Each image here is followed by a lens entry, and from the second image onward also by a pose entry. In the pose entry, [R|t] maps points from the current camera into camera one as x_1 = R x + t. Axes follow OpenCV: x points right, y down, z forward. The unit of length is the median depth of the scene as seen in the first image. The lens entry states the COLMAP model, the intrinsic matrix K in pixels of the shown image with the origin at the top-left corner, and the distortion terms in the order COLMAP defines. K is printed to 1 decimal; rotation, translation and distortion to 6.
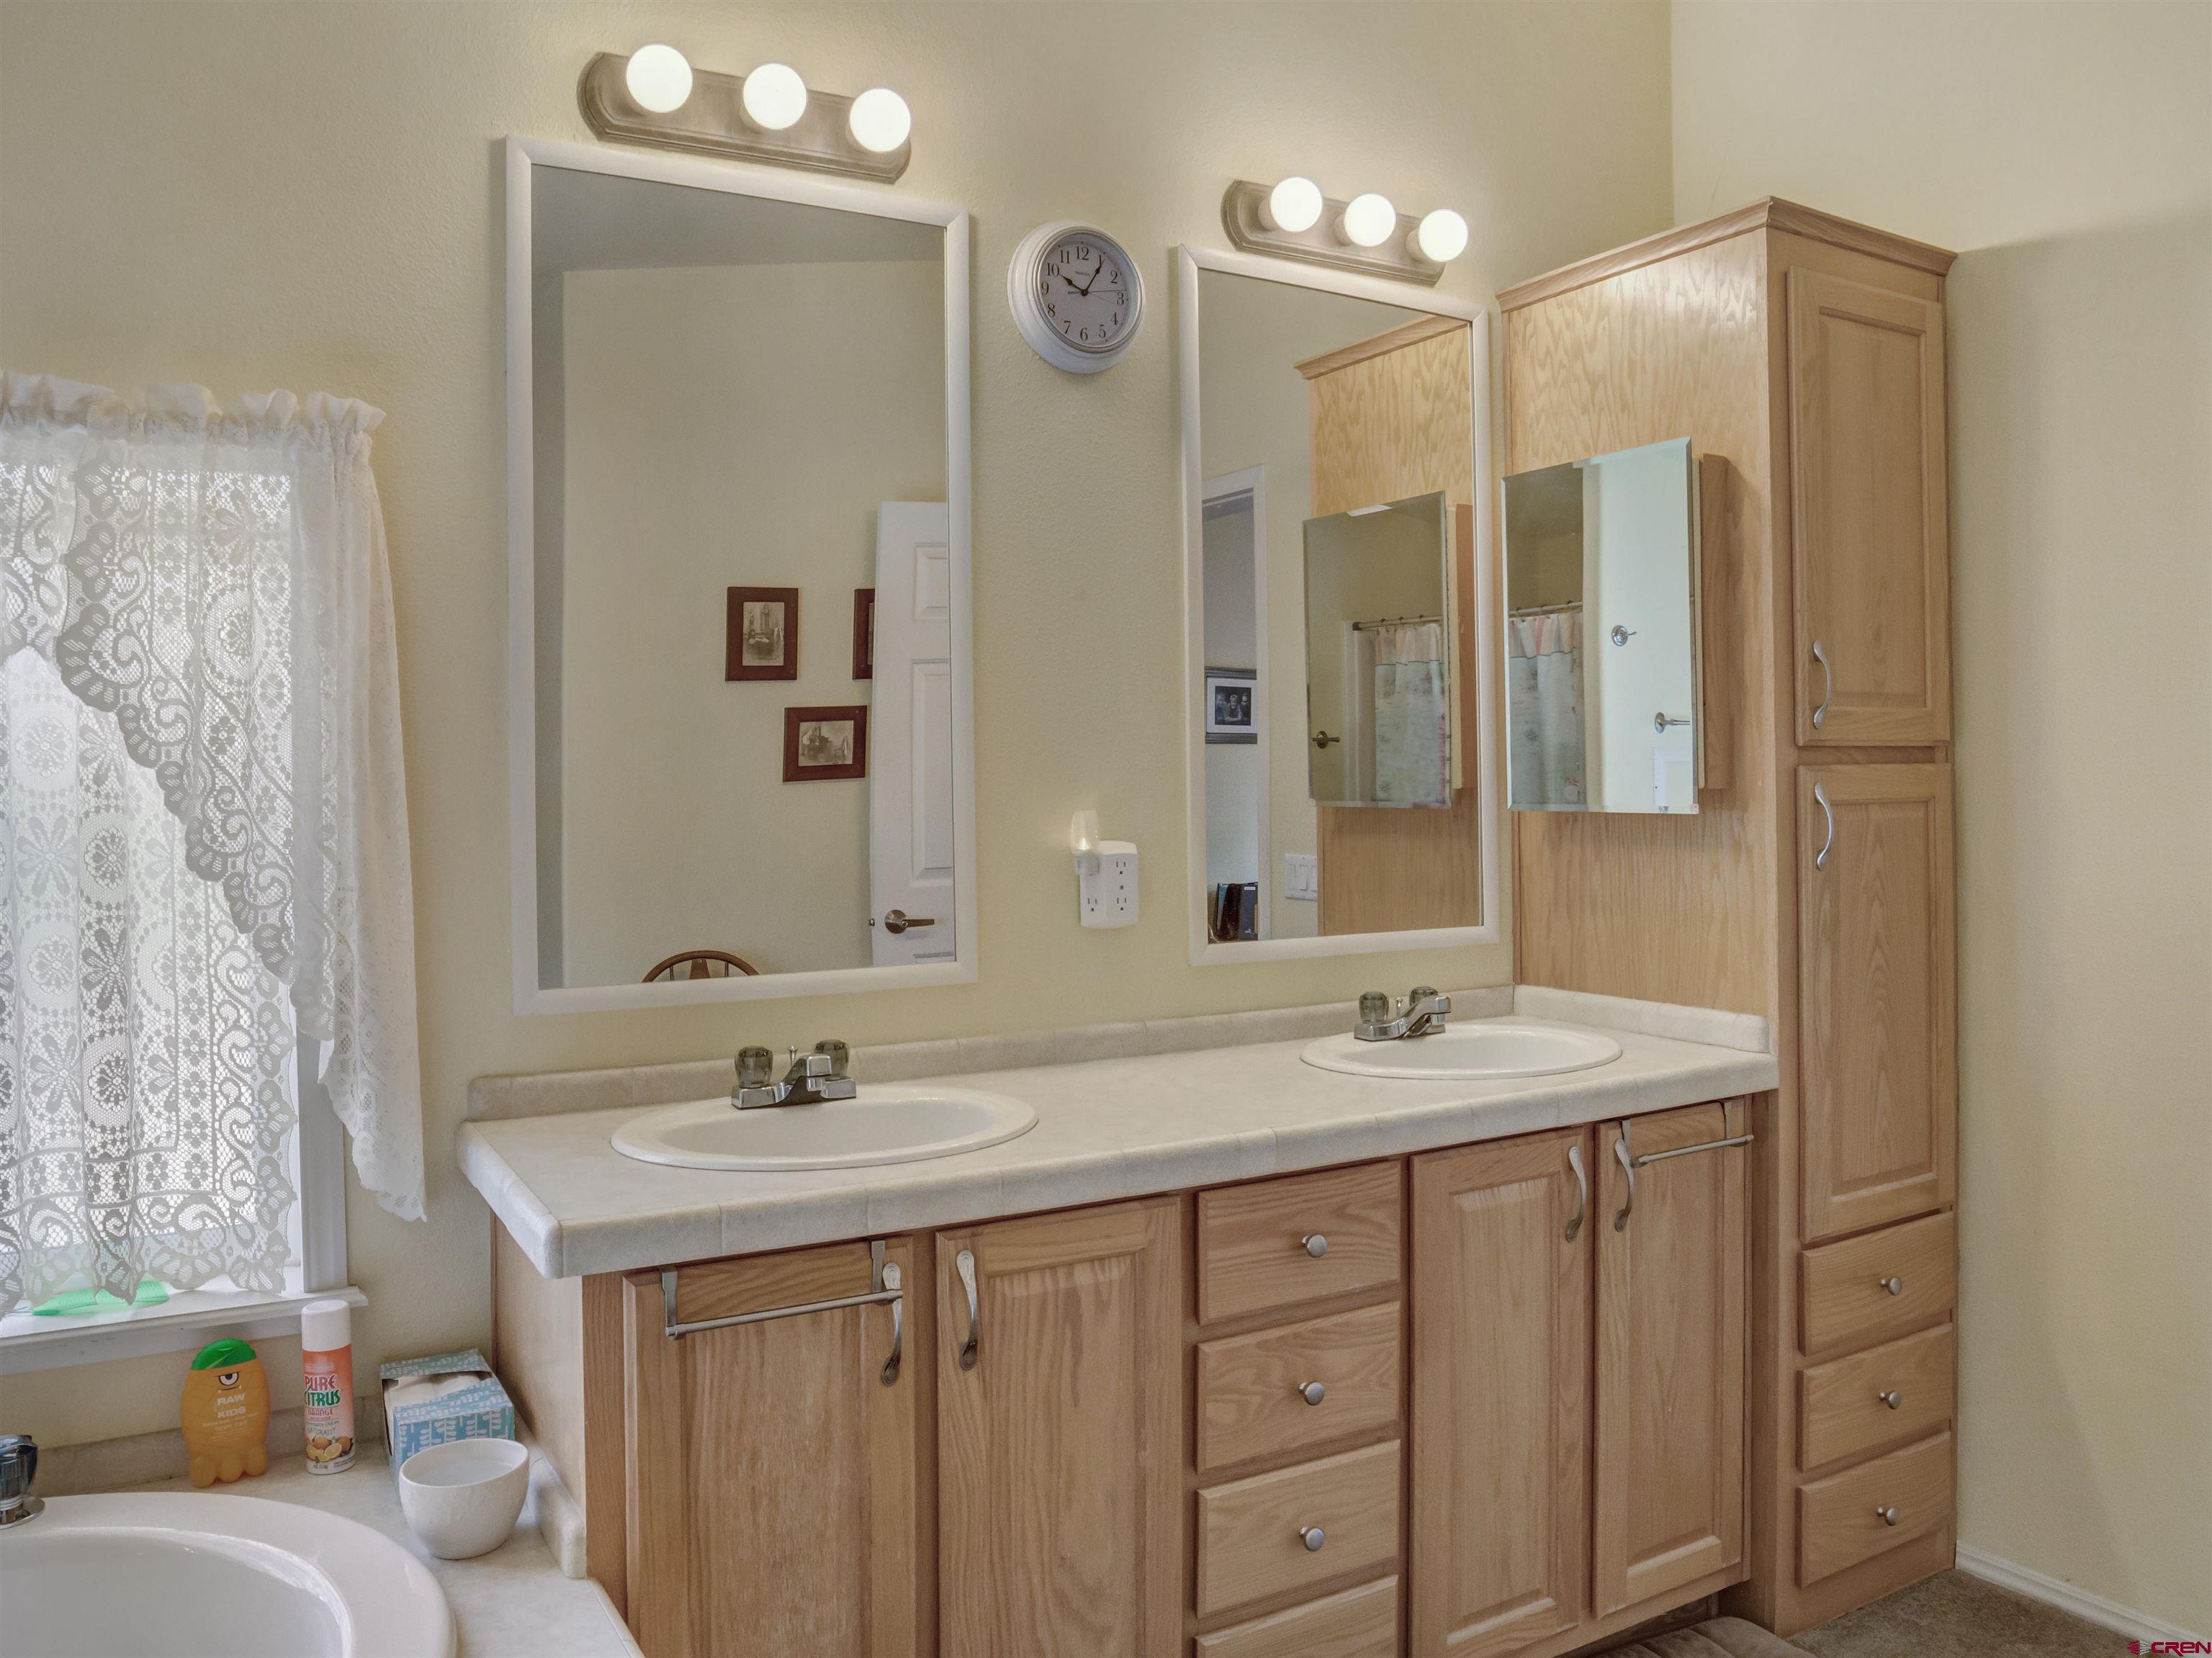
lens RADIAL K [[1652.1, 0, 1103.2], [0, 1652.1, 760.9], [0, 0, 1]] dist [-0.105768, 0.036386]
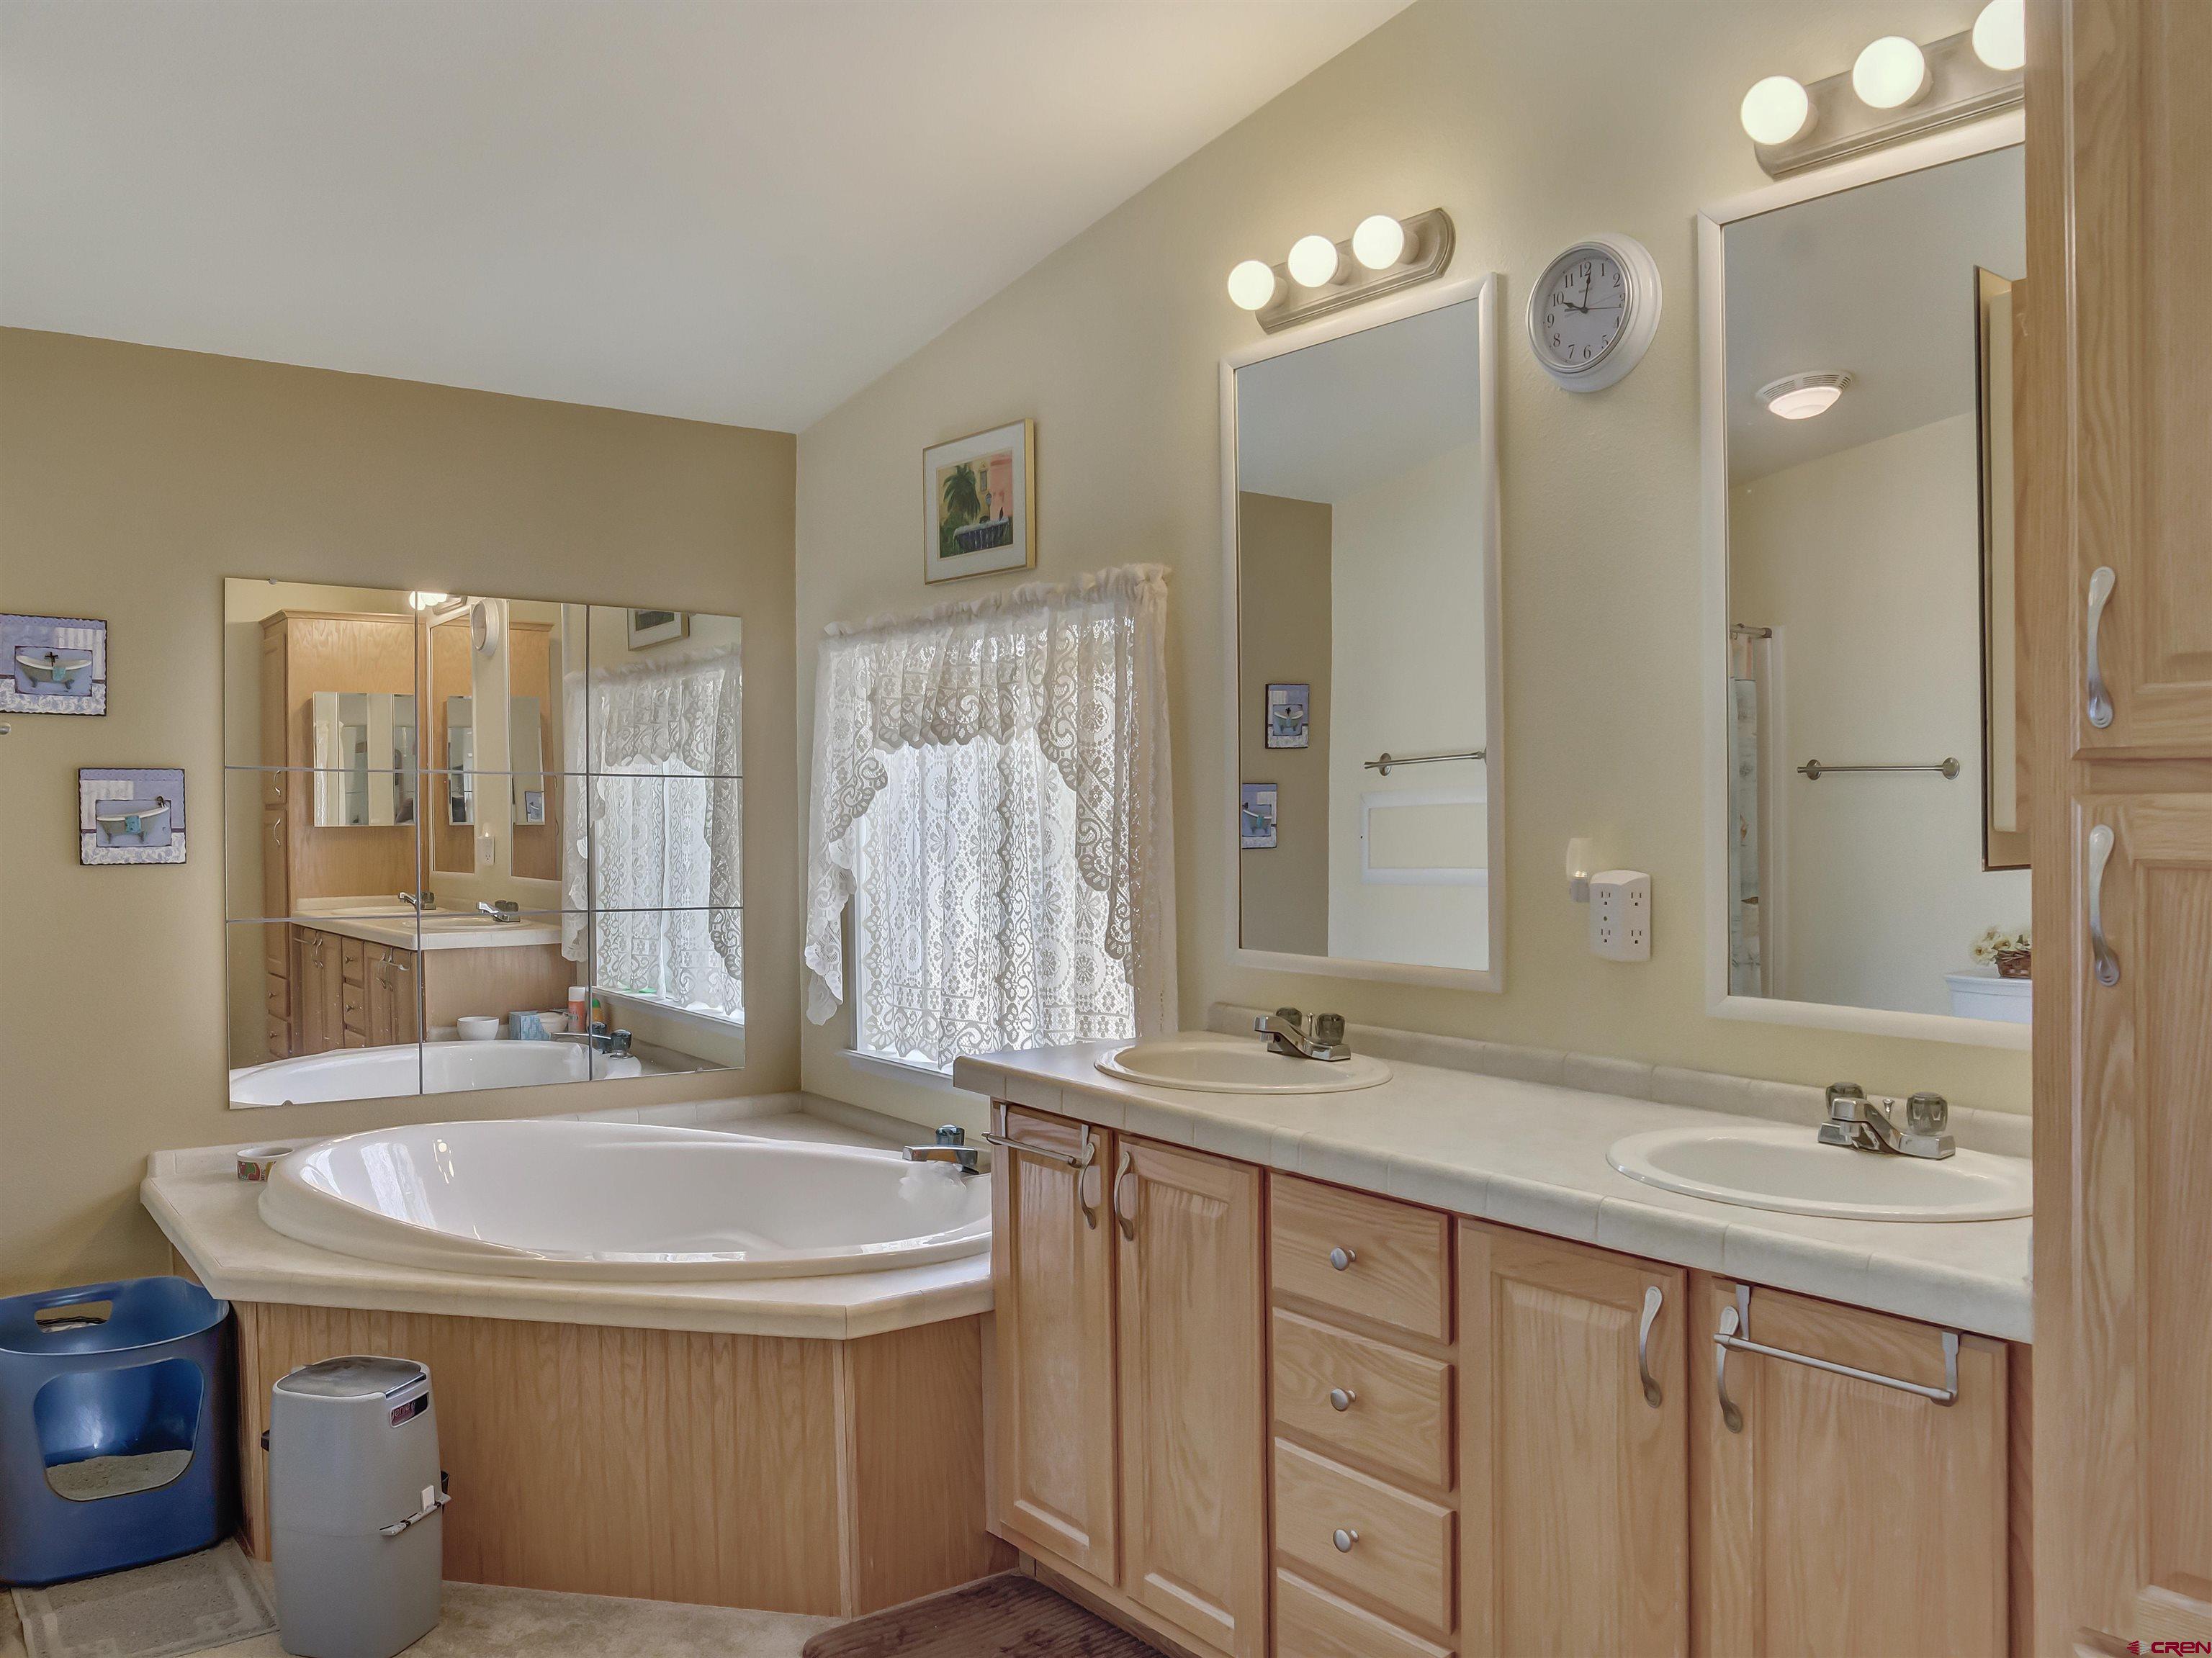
lens RADIAL K [[1702.3, 0, 1106.0], [0, 1702.3, 829.0], [0, 0, 1]] dist [-0.103119, 0.007555]
pose [[0.140047, 0.028959, -0.989721, 1.109224], [0.013021, 0.999432, 0.031086, -0.012845], [0.990059, -0.017241, 0.139590, 0.669991]]
